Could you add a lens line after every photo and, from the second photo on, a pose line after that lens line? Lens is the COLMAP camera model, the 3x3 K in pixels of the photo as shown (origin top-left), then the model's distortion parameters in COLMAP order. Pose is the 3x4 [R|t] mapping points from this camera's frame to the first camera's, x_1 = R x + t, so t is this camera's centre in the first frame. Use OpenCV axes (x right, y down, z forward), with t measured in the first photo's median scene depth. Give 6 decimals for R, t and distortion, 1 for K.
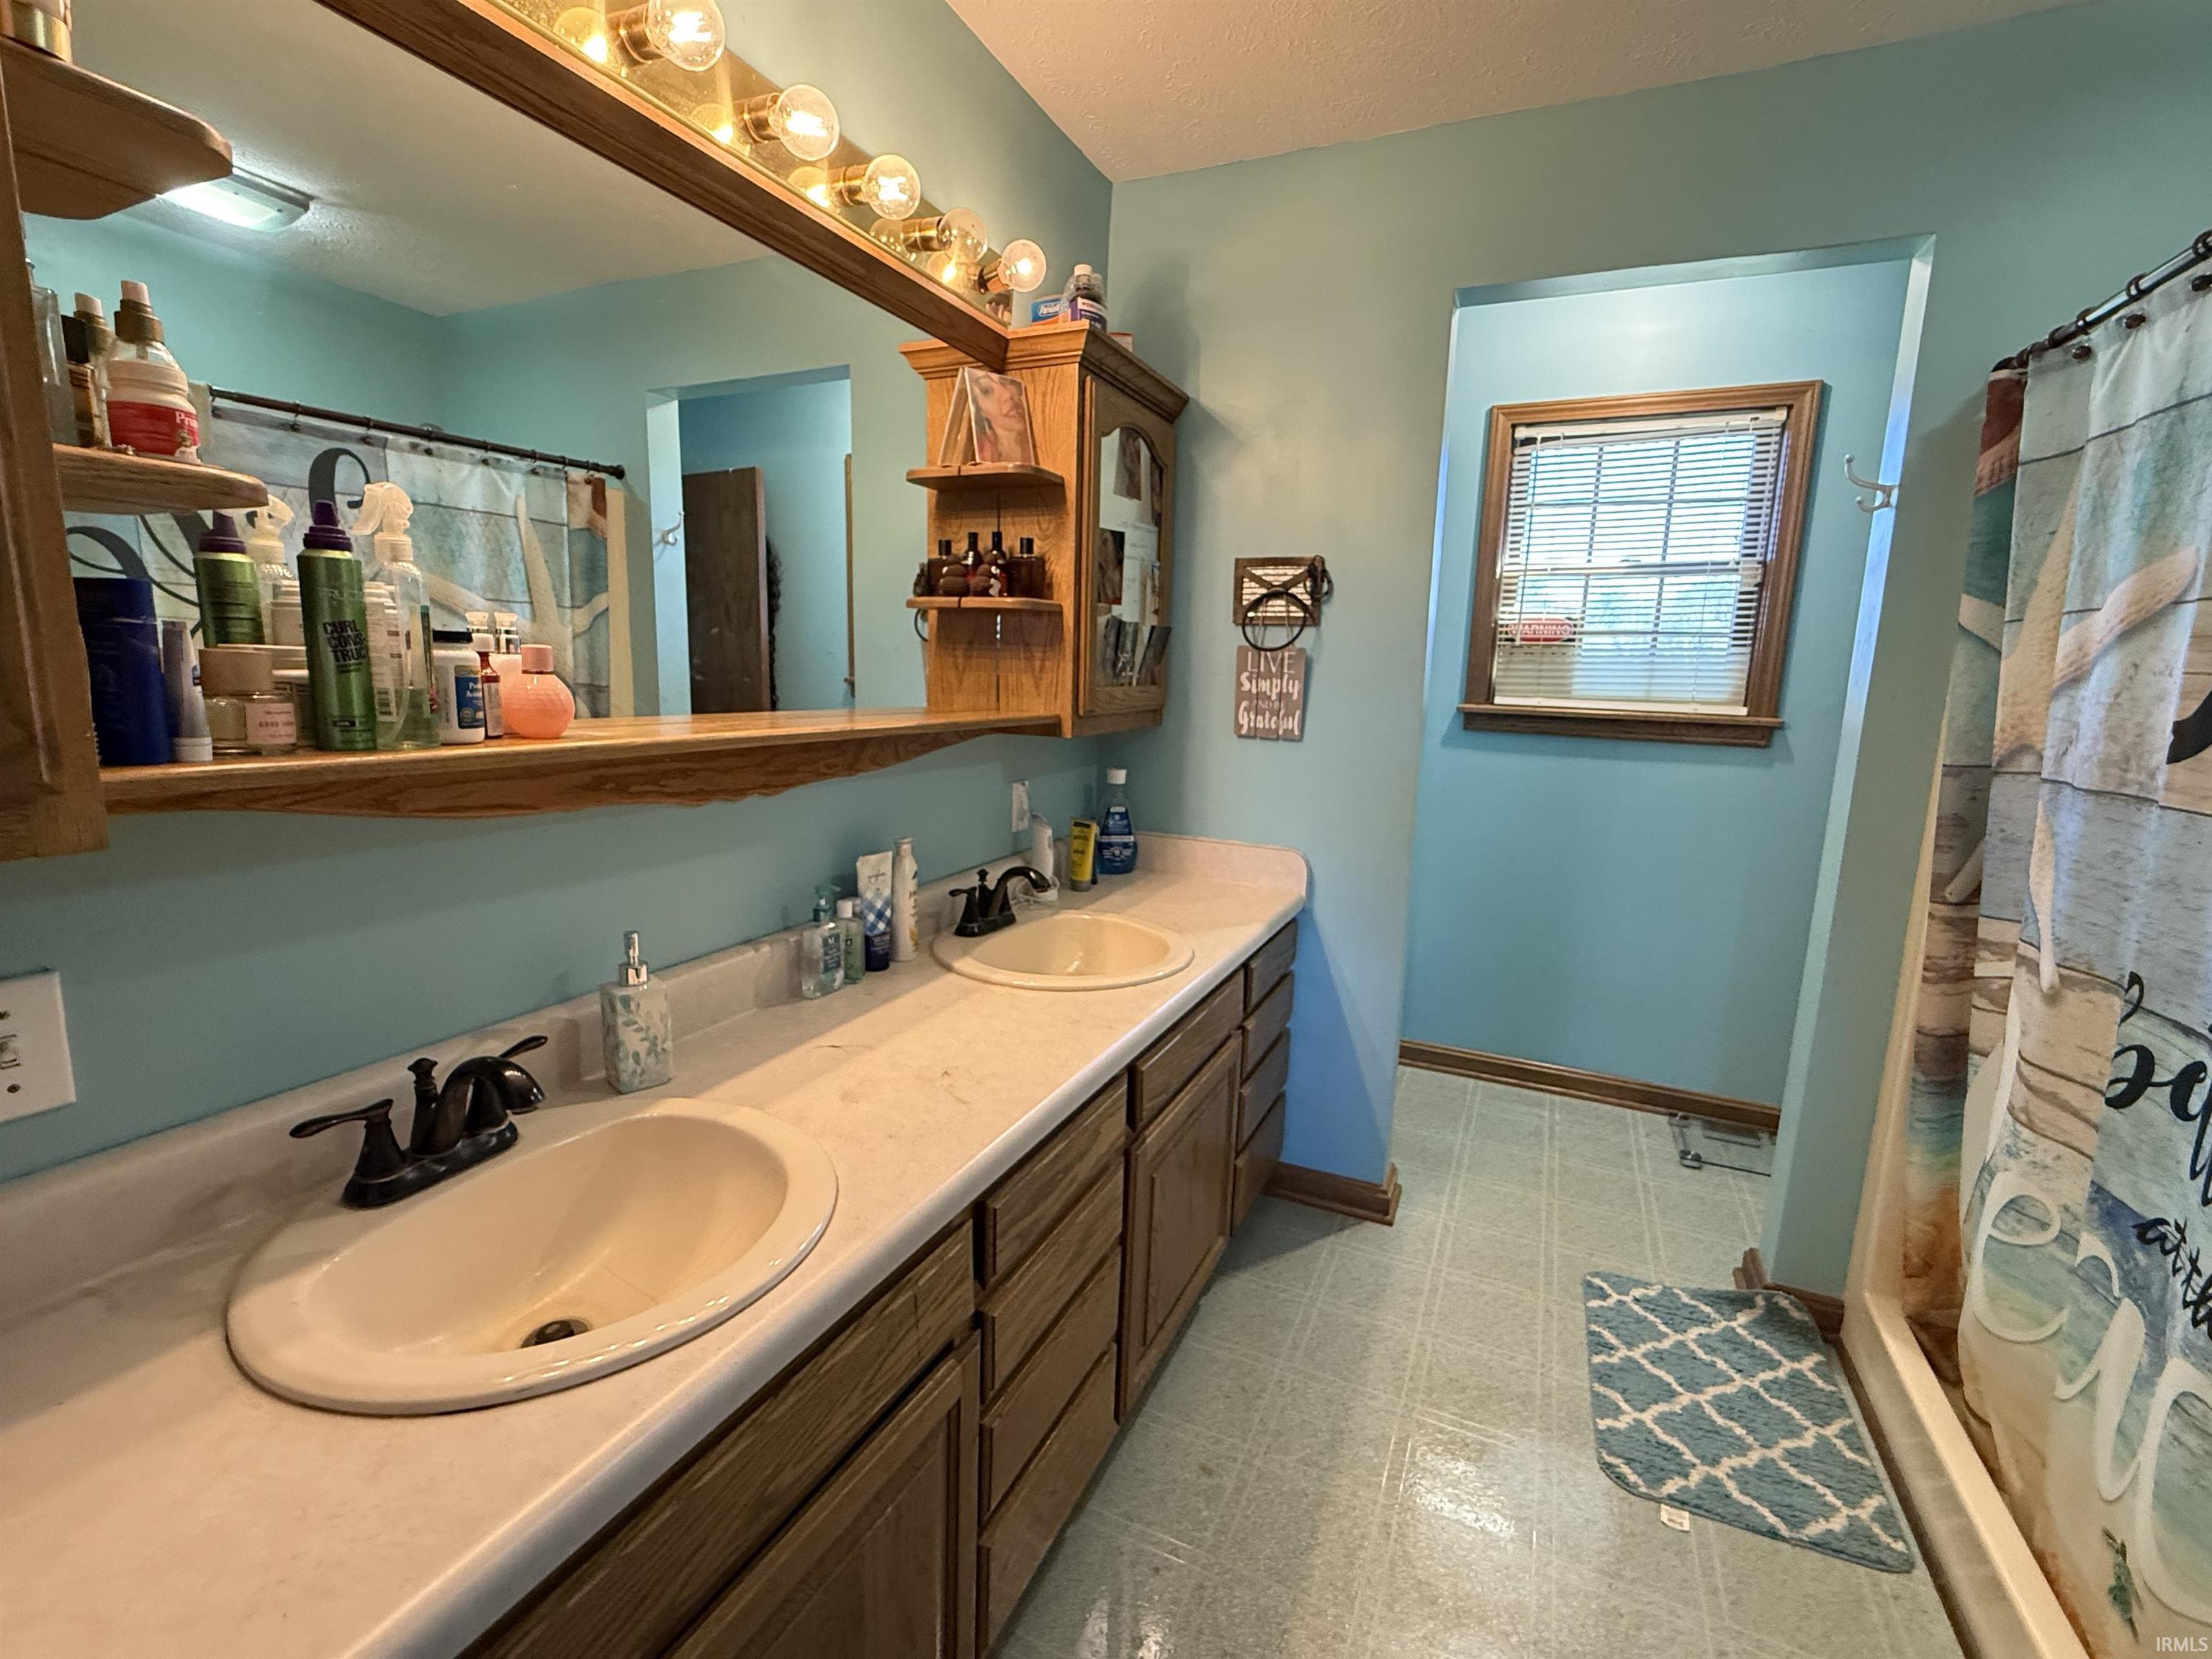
lens RADIAL K [[968.3, 0, 1114.0], [0, 968.3, 824.0], [0, 0, 1]] dist [0.000011, -0.000159]
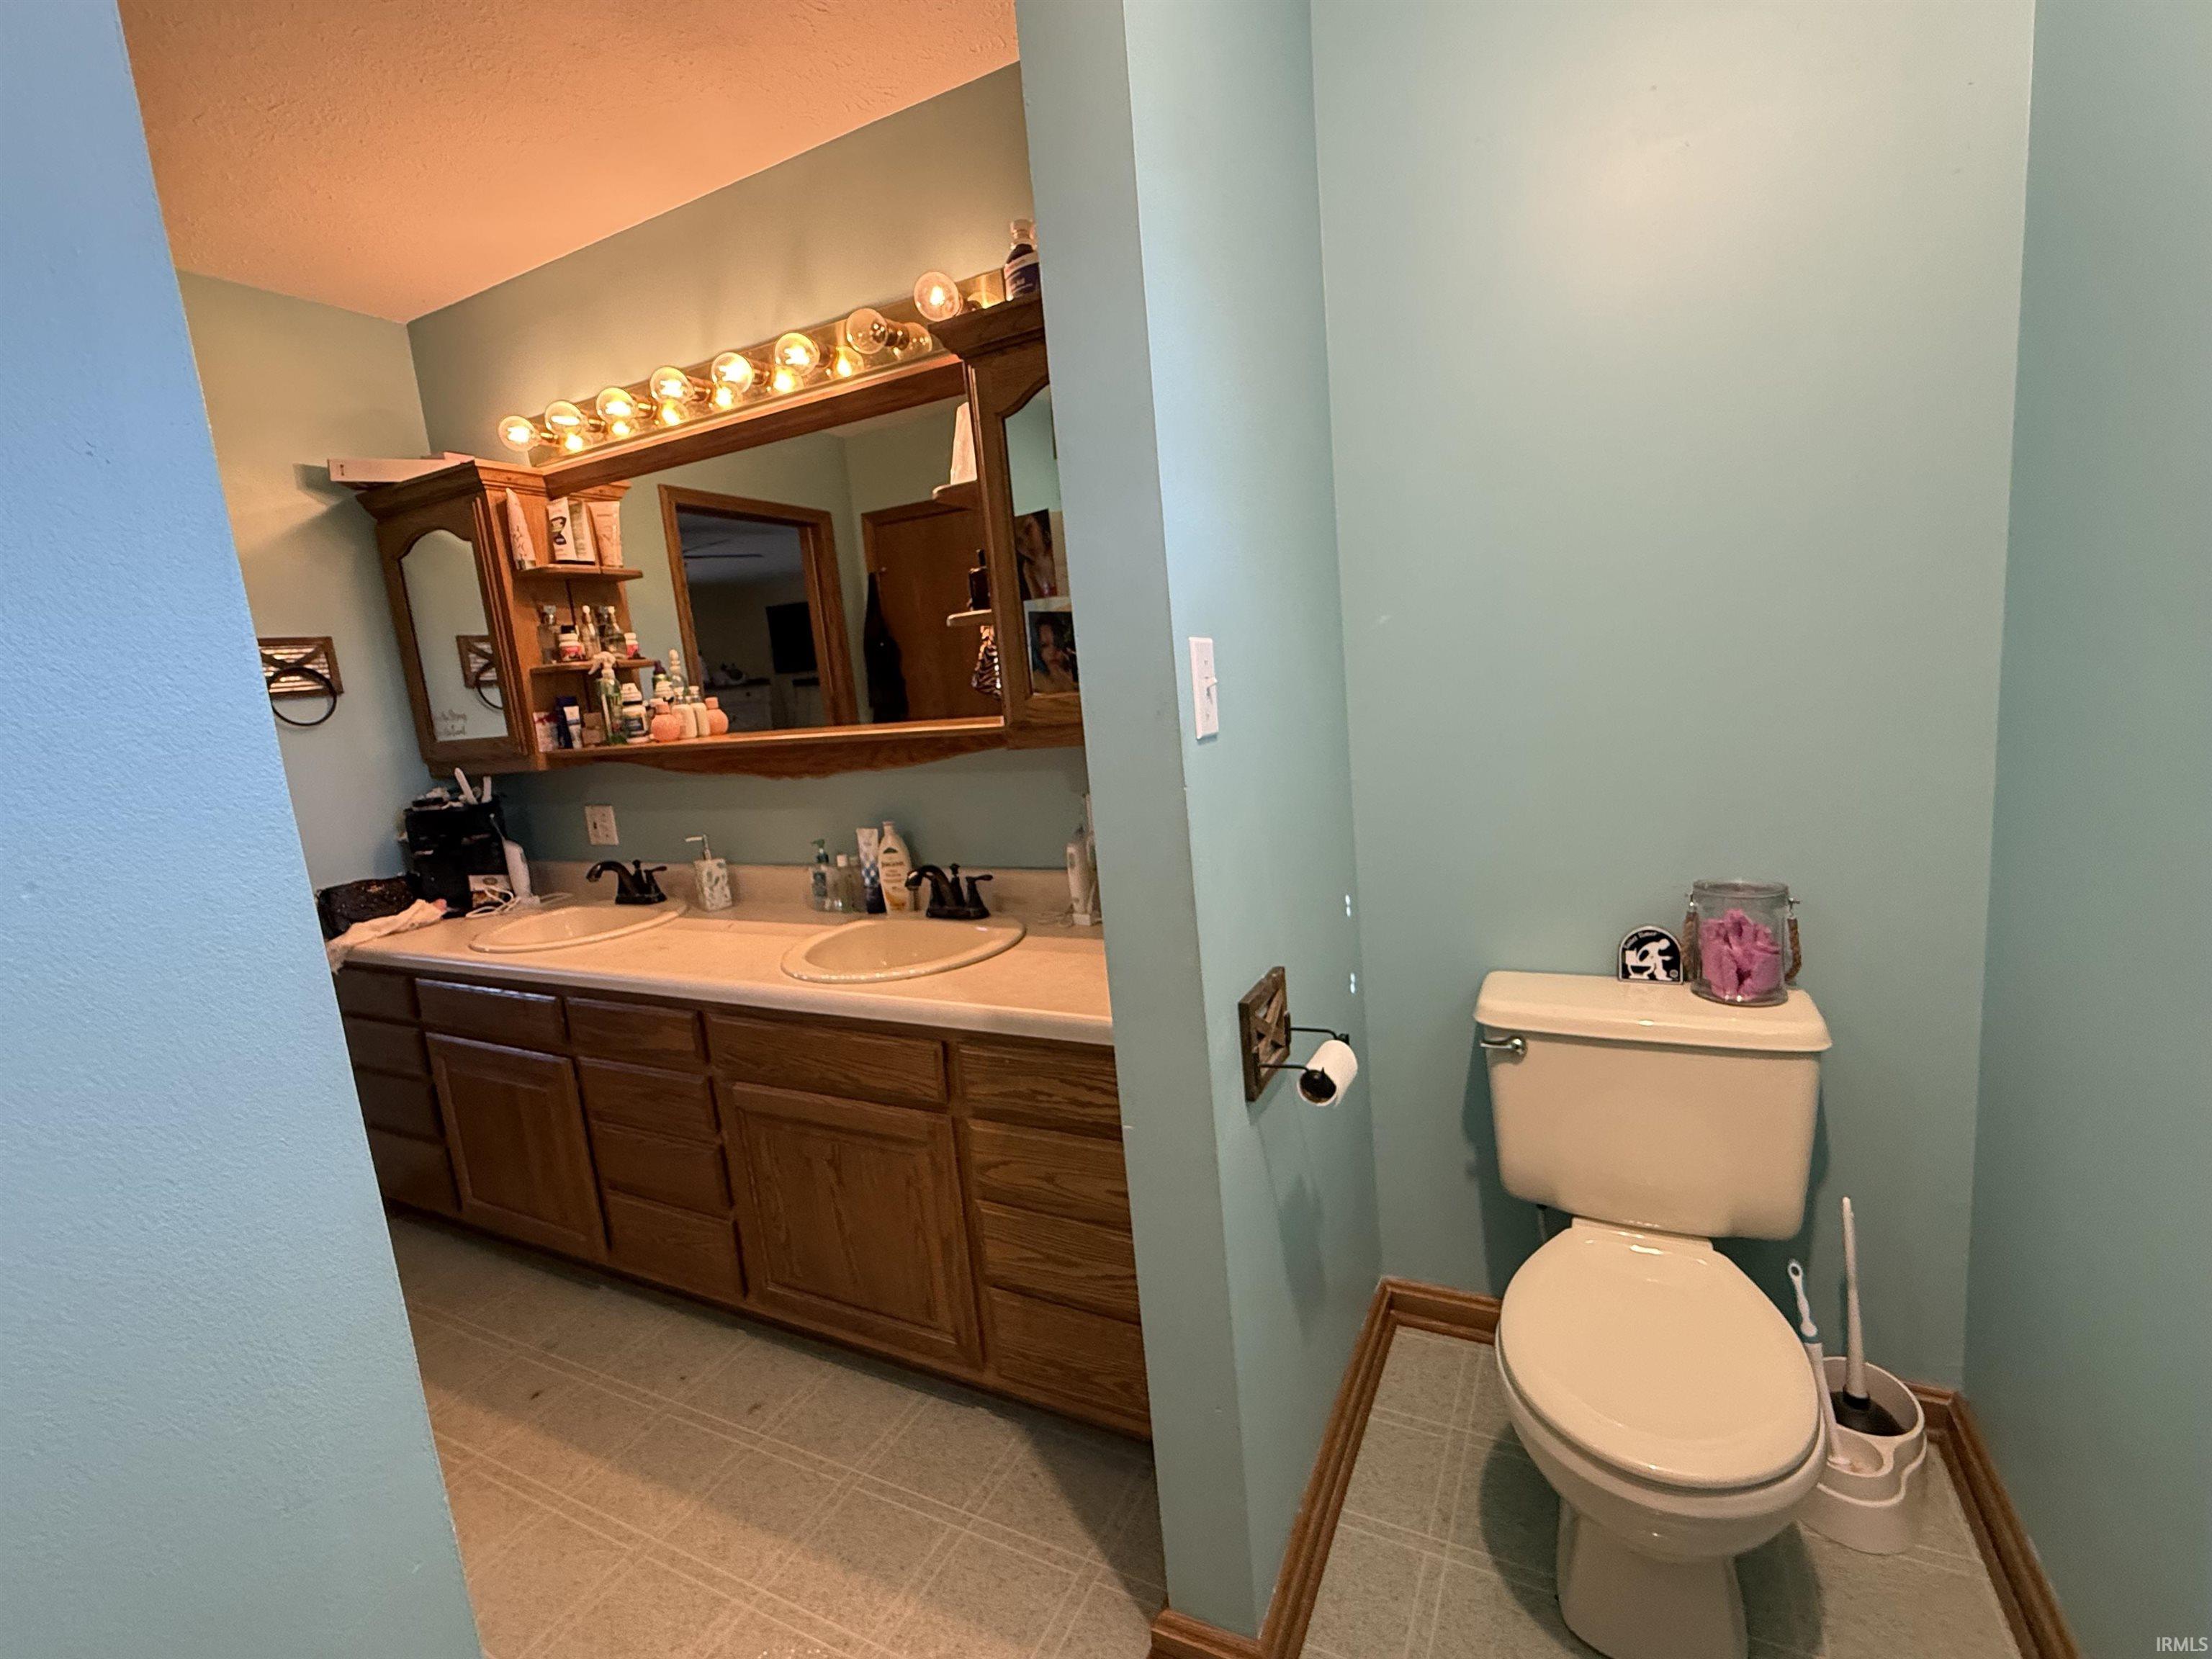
lens RADIAL K [[968.3, 0, 1115.6], [0, 968.3, 827.8], [0, 0, 1]] dist [0.000011, -0.000159]
pose [[-0.035515, 0.134423, -0.990287, 1.101021], [-0.078637, 0.987464, 0.136860, -0.185884], [0.996271, 0.082733, -0.024499, 1.383803]]
